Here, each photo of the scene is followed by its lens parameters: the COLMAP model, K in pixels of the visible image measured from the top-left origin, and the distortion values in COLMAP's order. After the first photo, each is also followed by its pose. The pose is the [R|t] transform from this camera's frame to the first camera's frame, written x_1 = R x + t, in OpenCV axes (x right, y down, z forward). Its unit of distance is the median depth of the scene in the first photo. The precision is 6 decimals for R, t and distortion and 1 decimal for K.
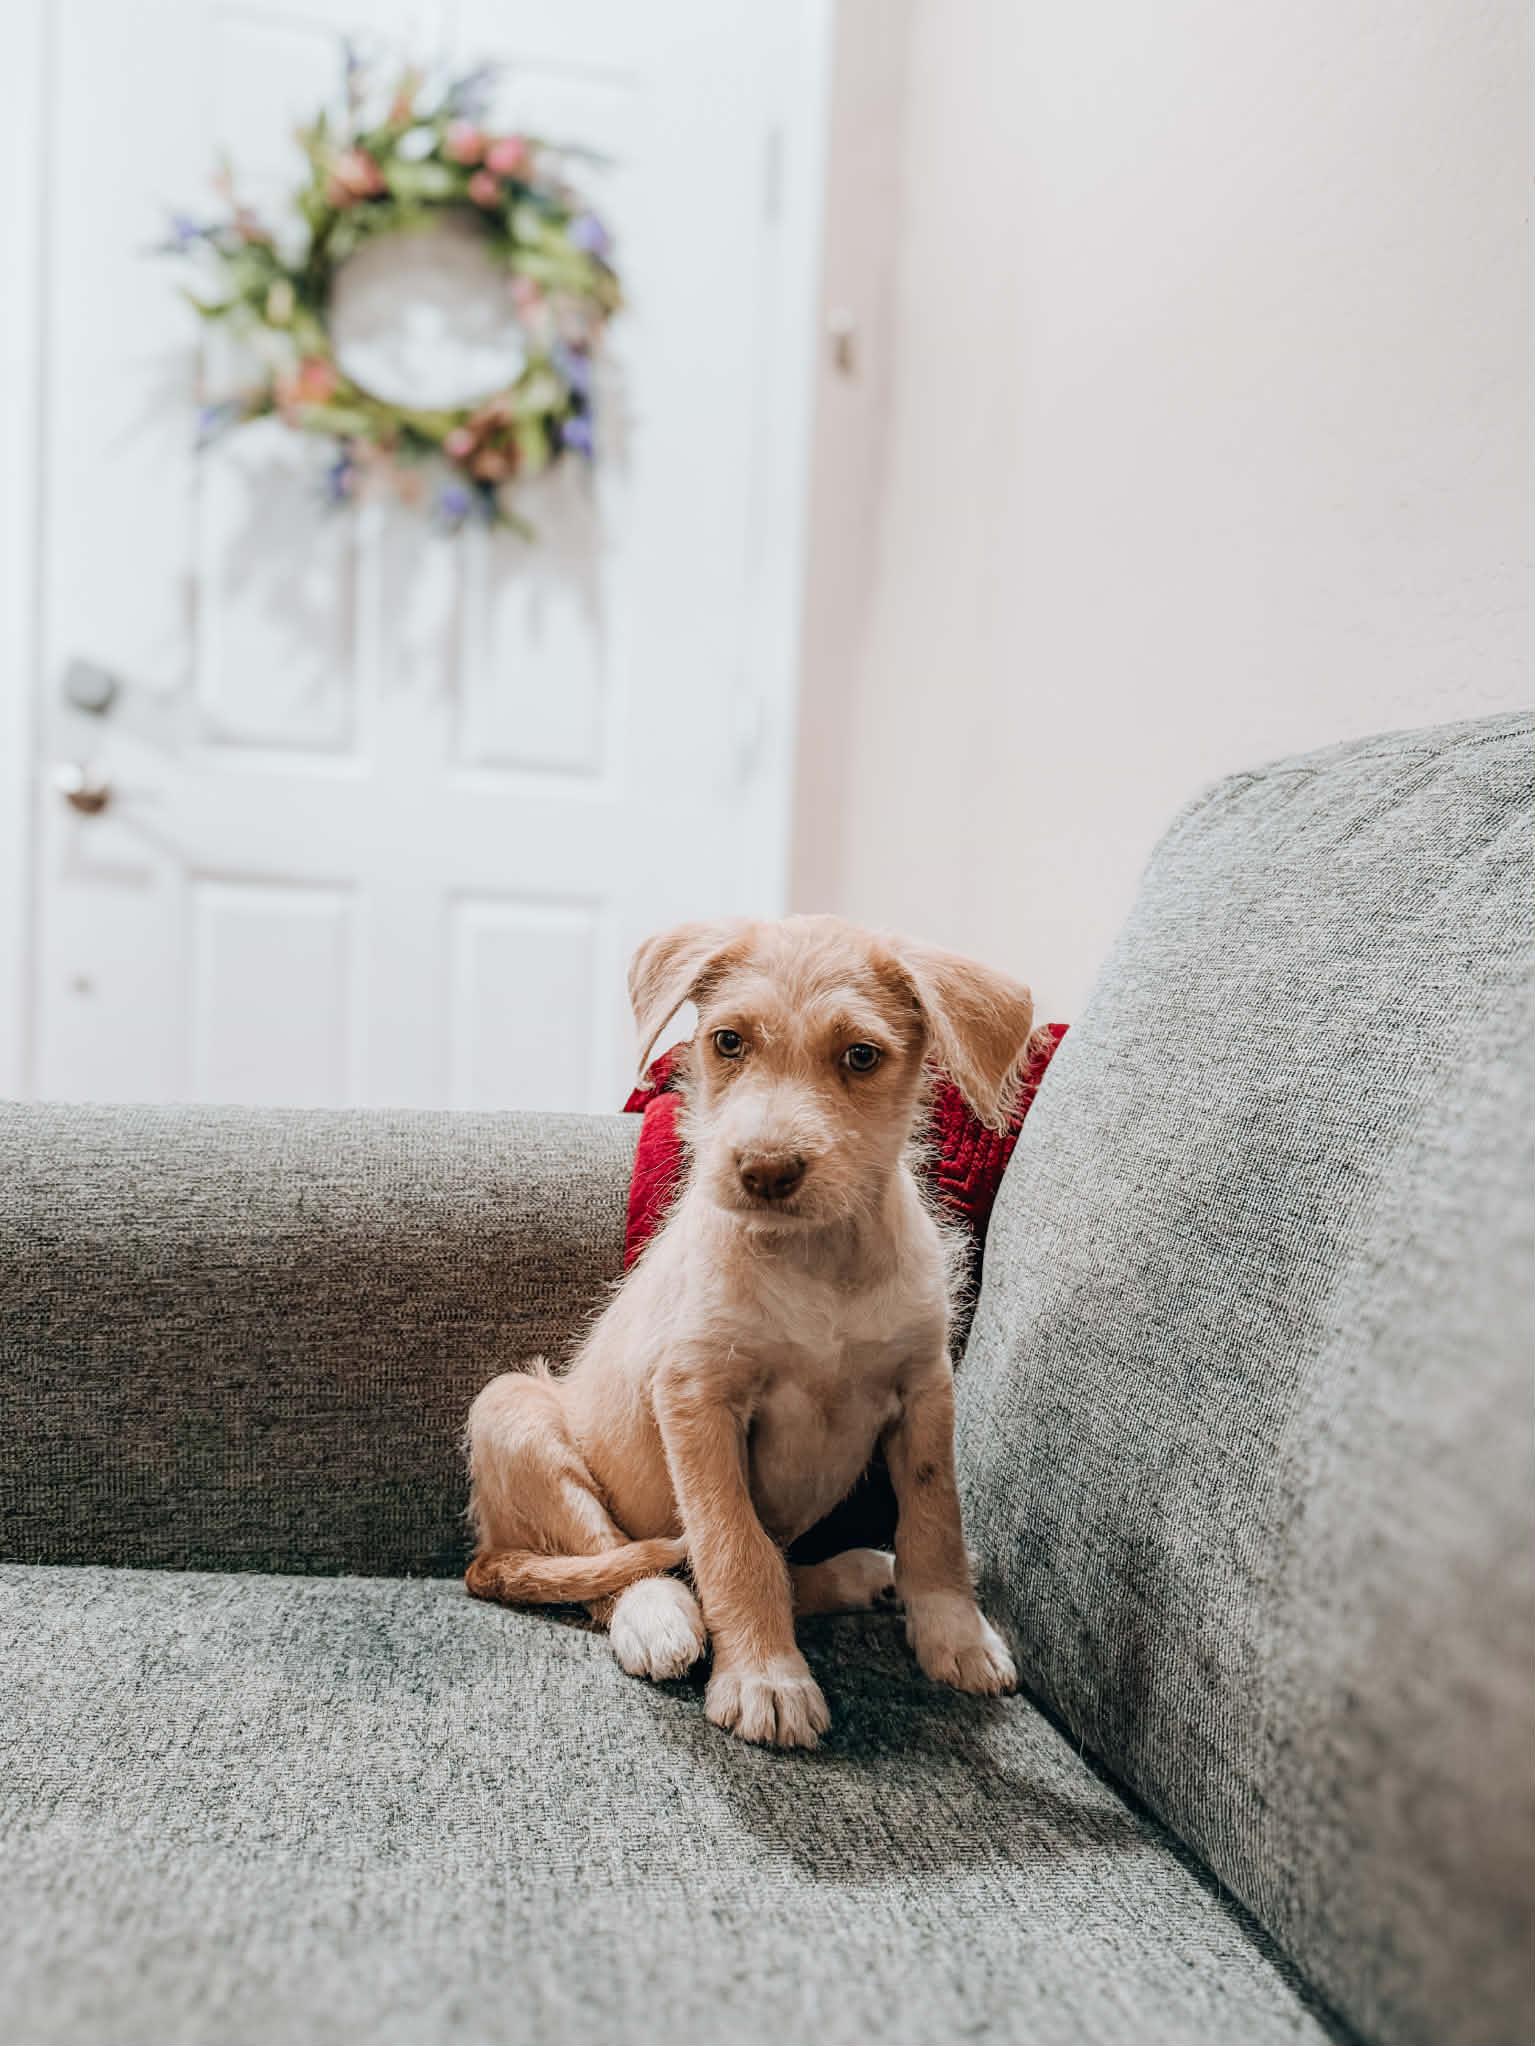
lens RADIAL K [[1616.9, 0, 798.4], [0, 1616.9, 1052.3], [0, 0, 1]] dist [-0.069279, -0.004978]
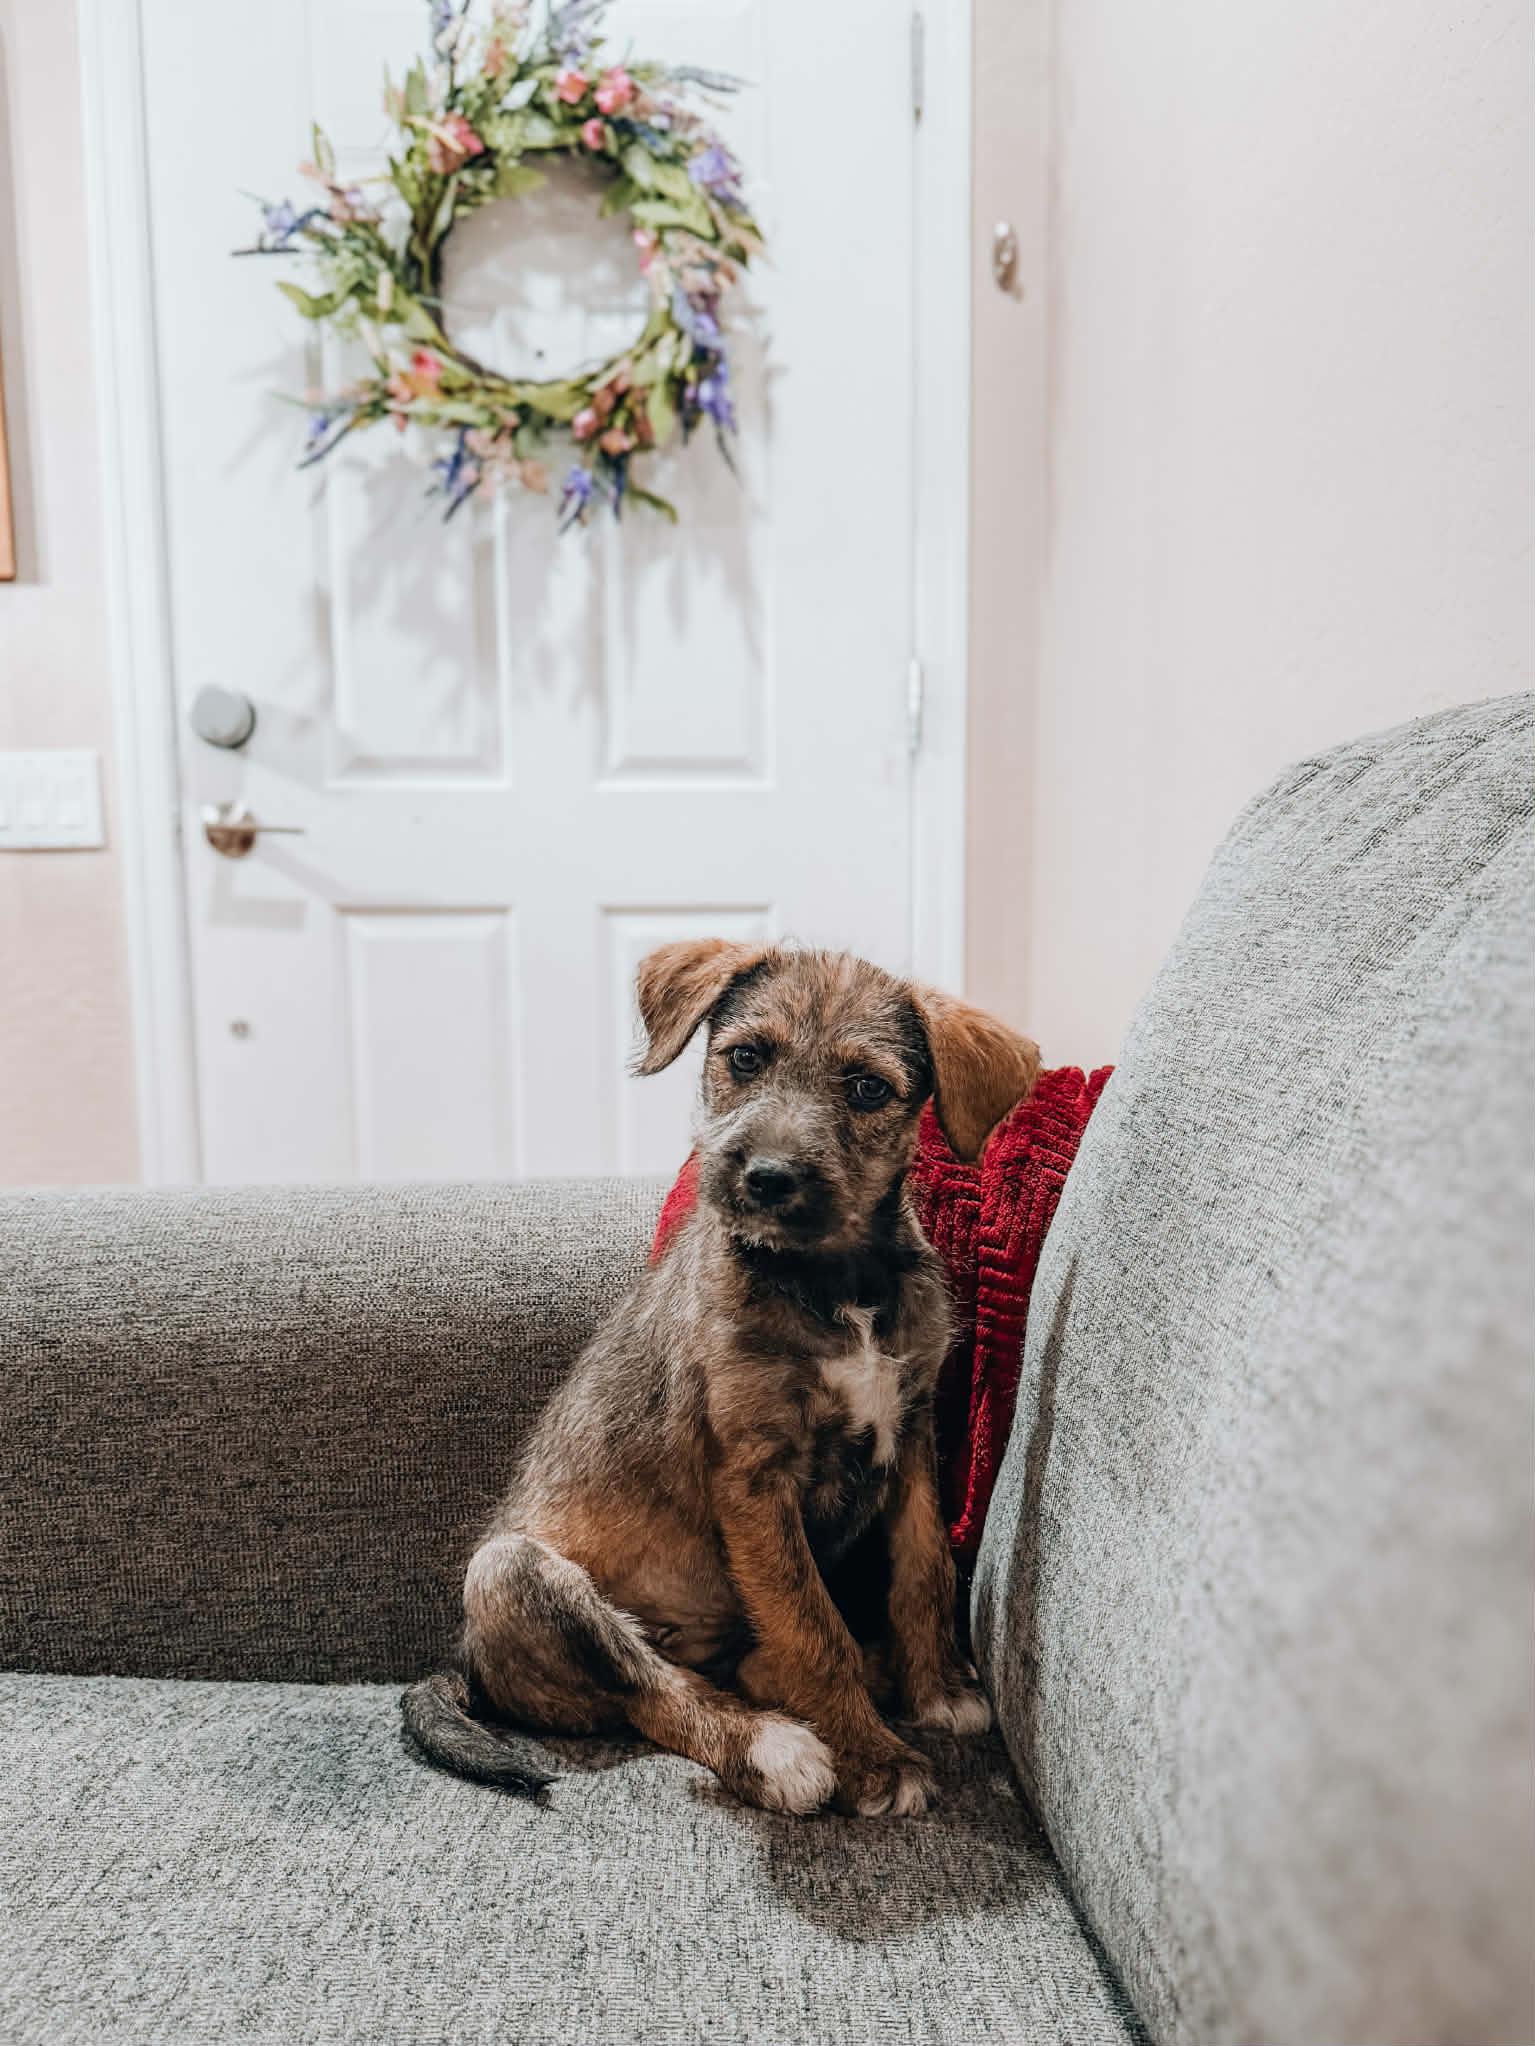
lens RADIAL K [[1727.8, 0, 805.5], [0, 1727.8, 1143.6], [0, 0, 1]] dist [-0.057995, -0.013655]
pose [[0.986764, -0.042412, -0.156516, 0.151162], [0.052085, 0.996944, 0.058220, -0.039614], [0.153568, -0.065602, 0.985958, 0.042284]]
